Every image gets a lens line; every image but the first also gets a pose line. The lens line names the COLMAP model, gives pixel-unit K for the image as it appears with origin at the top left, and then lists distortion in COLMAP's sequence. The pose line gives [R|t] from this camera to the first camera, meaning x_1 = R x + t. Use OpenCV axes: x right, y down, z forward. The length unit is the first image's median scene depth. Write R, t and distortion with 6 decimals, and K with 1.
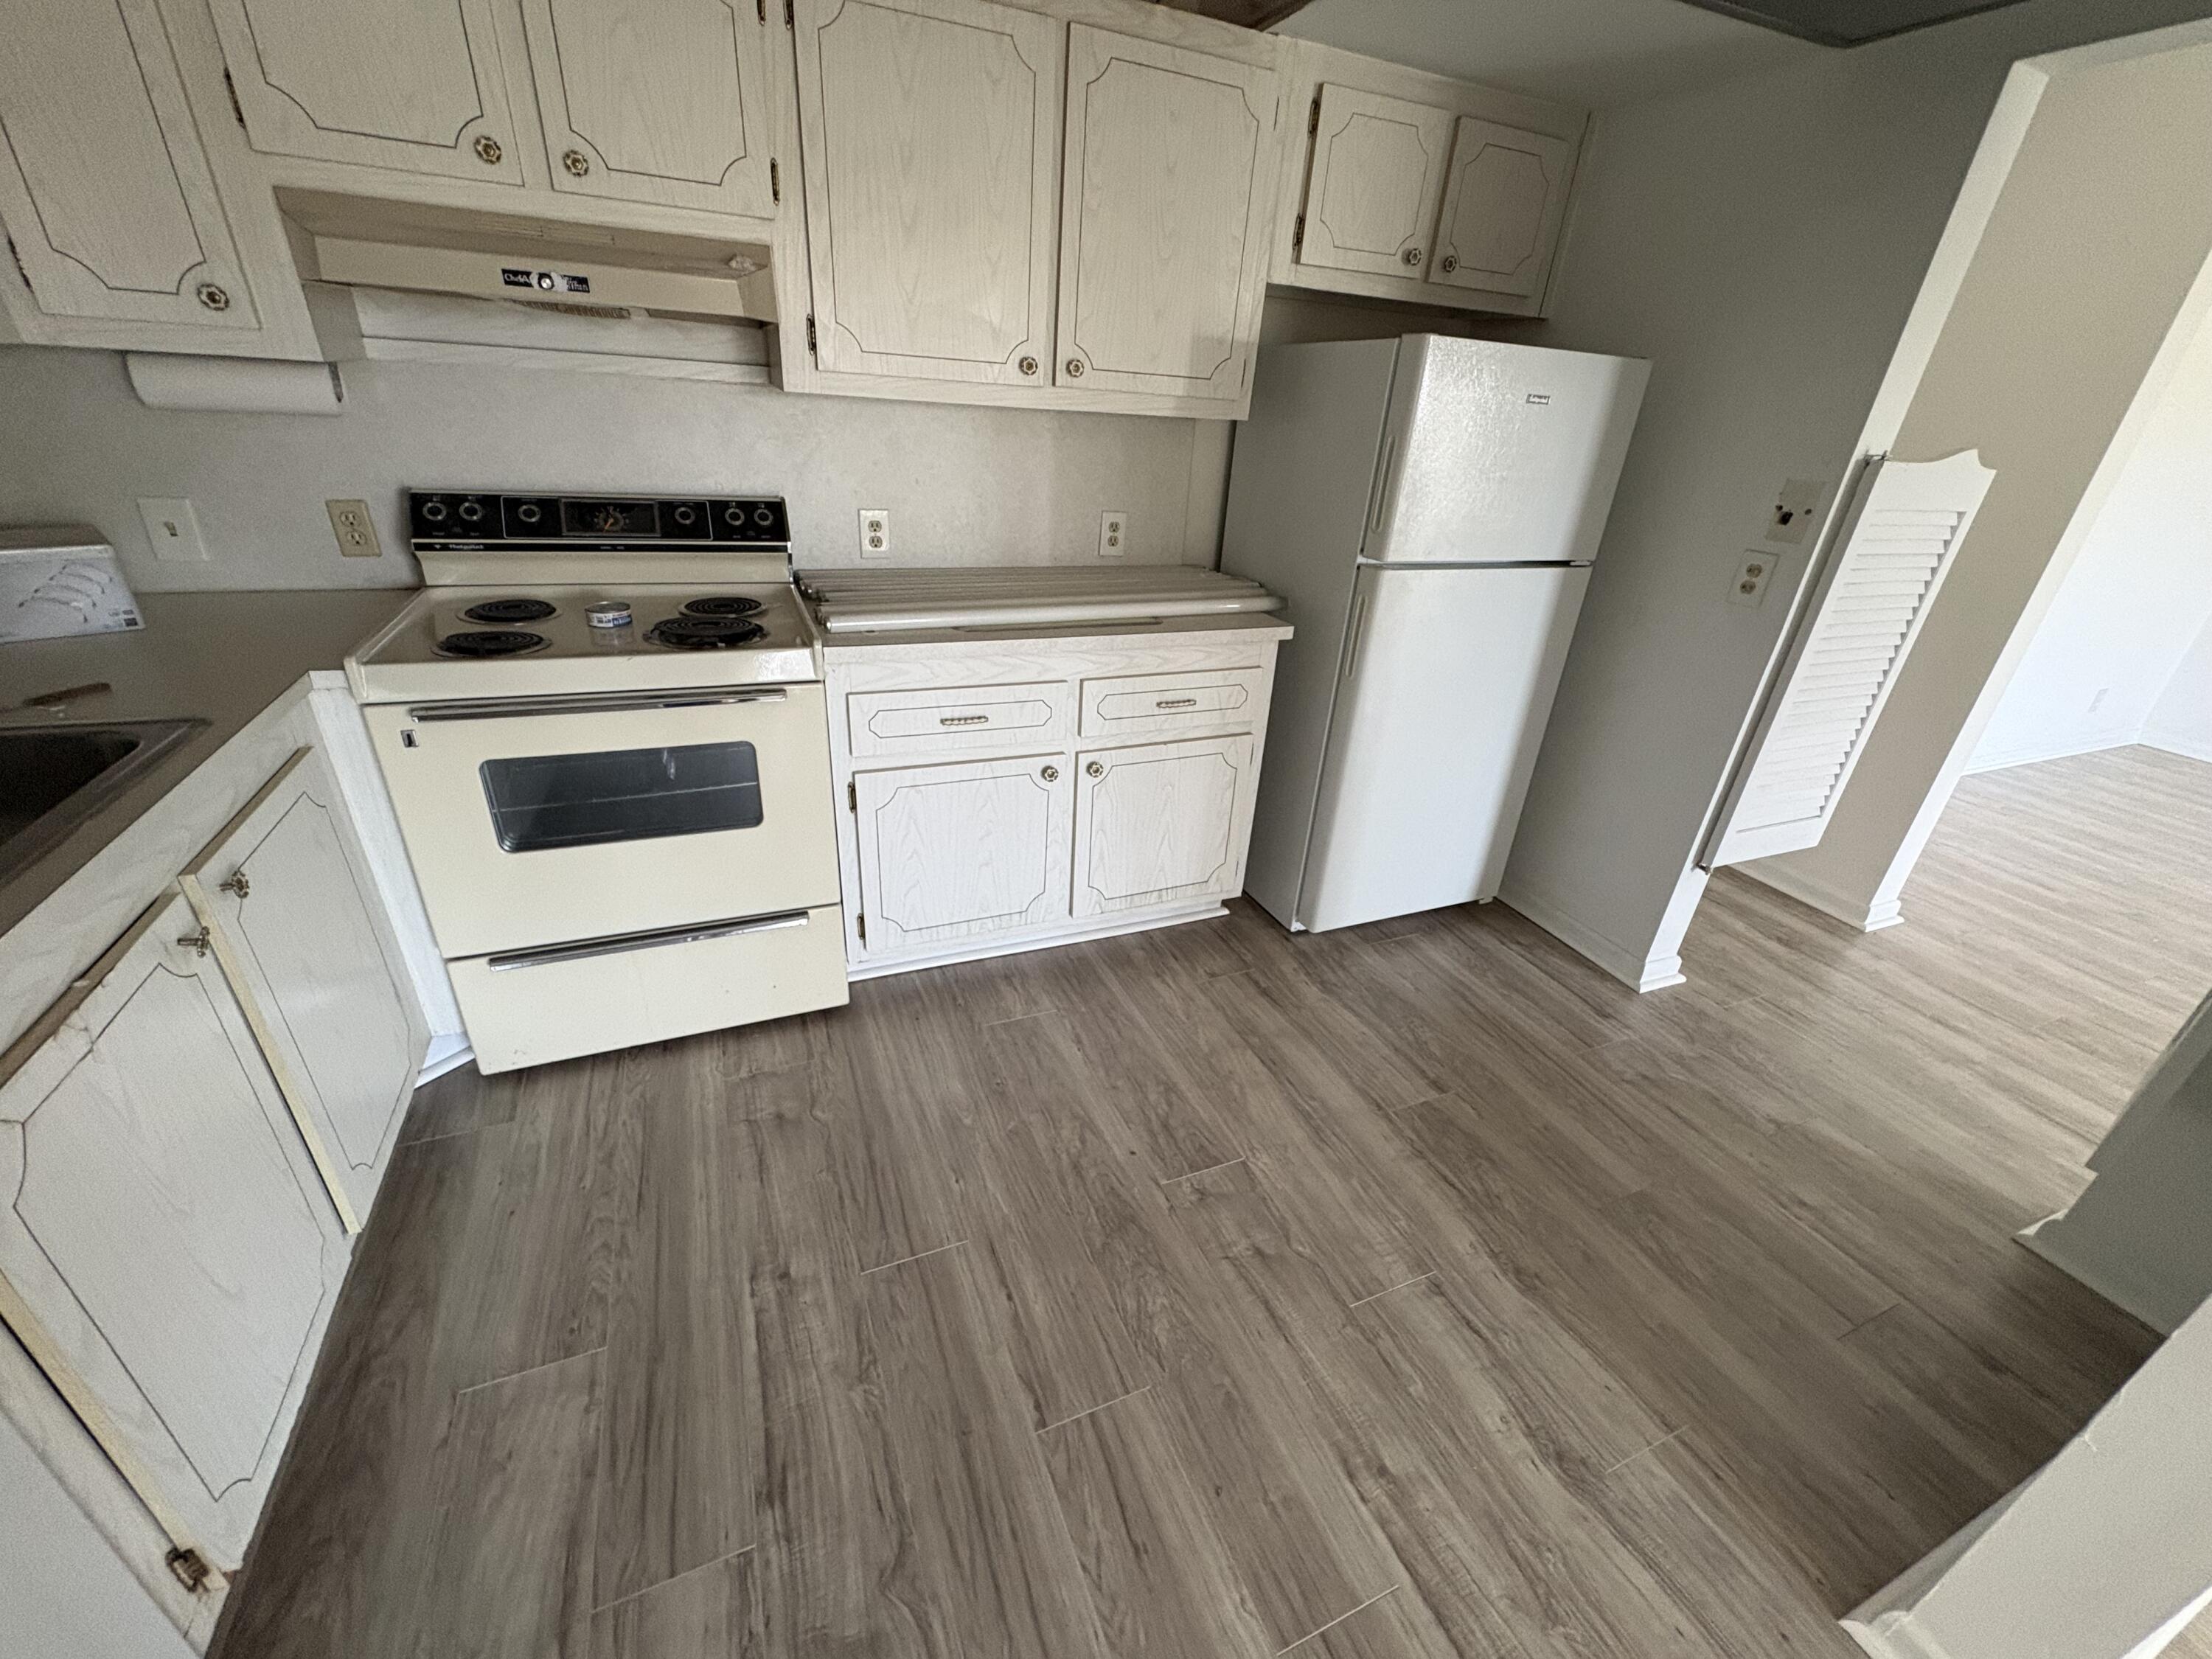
lens RADIAL K [[882.2, 0, 1110.7], [0, 882.2, 828.1], [0, 0, 1]] dist [0.000322, -0.000302]
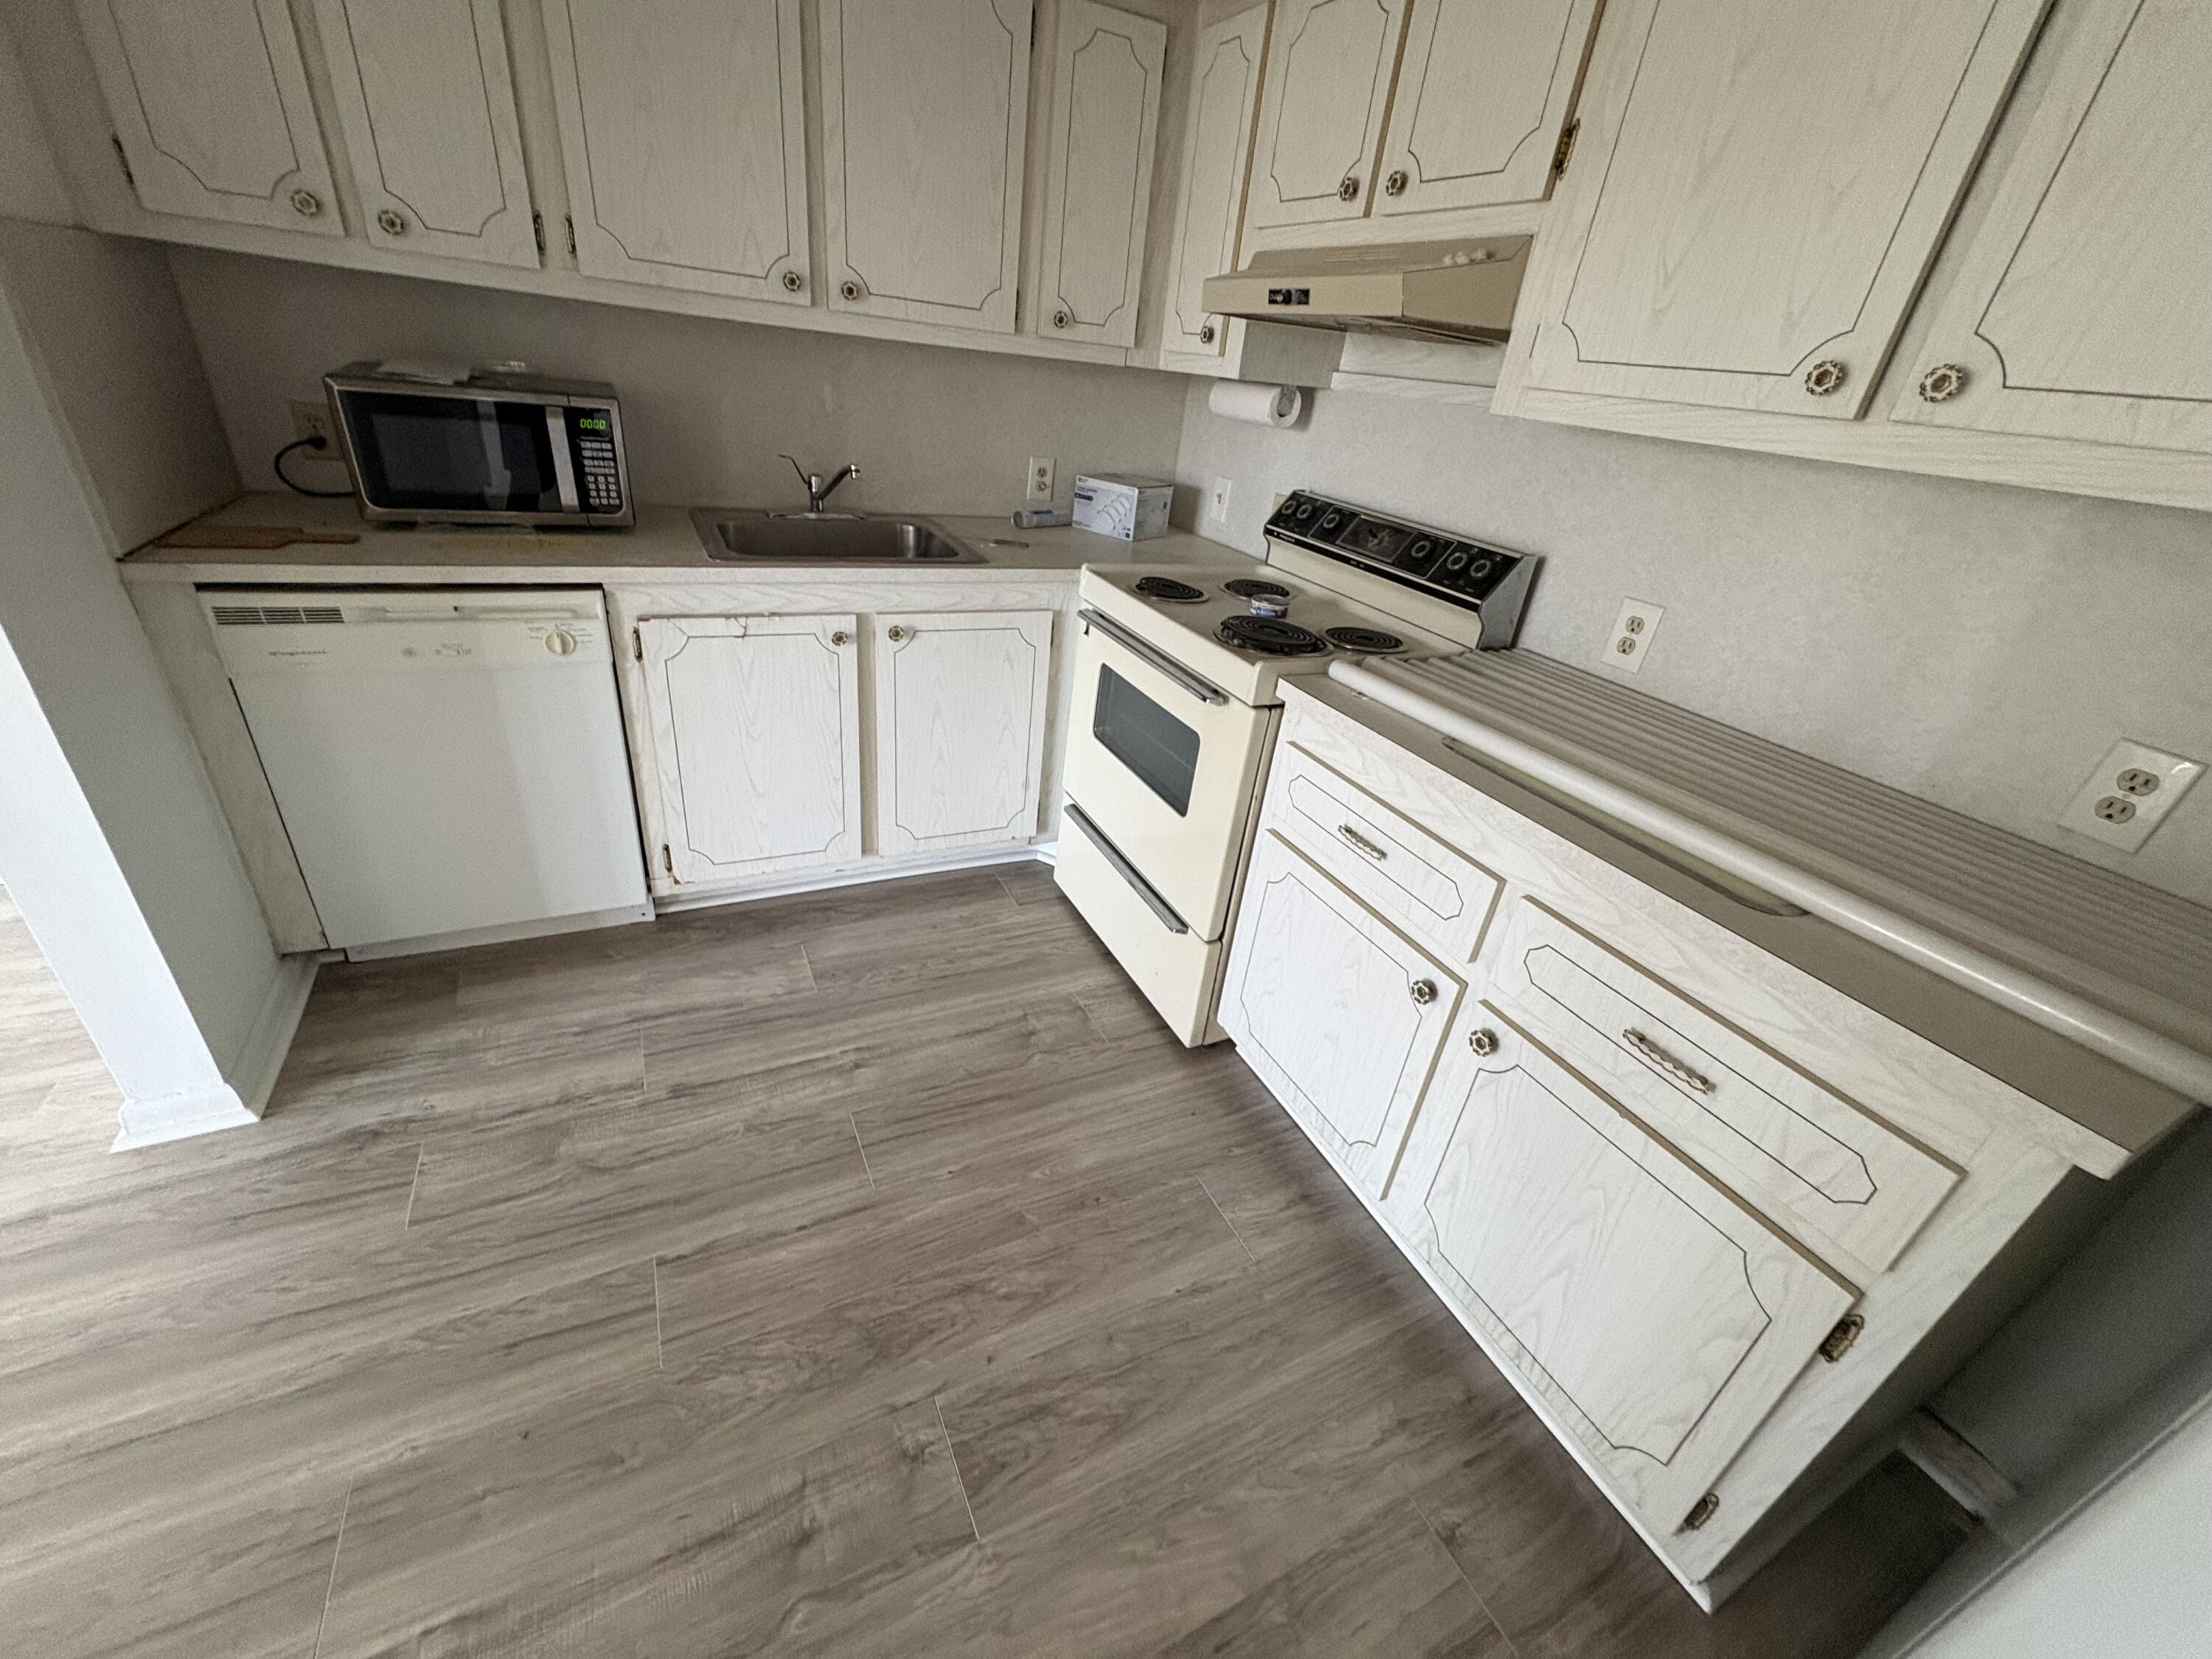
lens RADIAL K [[882.2, 0, 1108.2], [0, 882.2, 830.1], [0, 0, 1]] dist [0.000322, -0.000302]
pose [[0.056884, 0.417013, -0.907119, 0.542424], [-0.535580, 0.779535, 0.324776, -0.287939], [0.842567, 0.467360, 0.267687, 0.706726]]
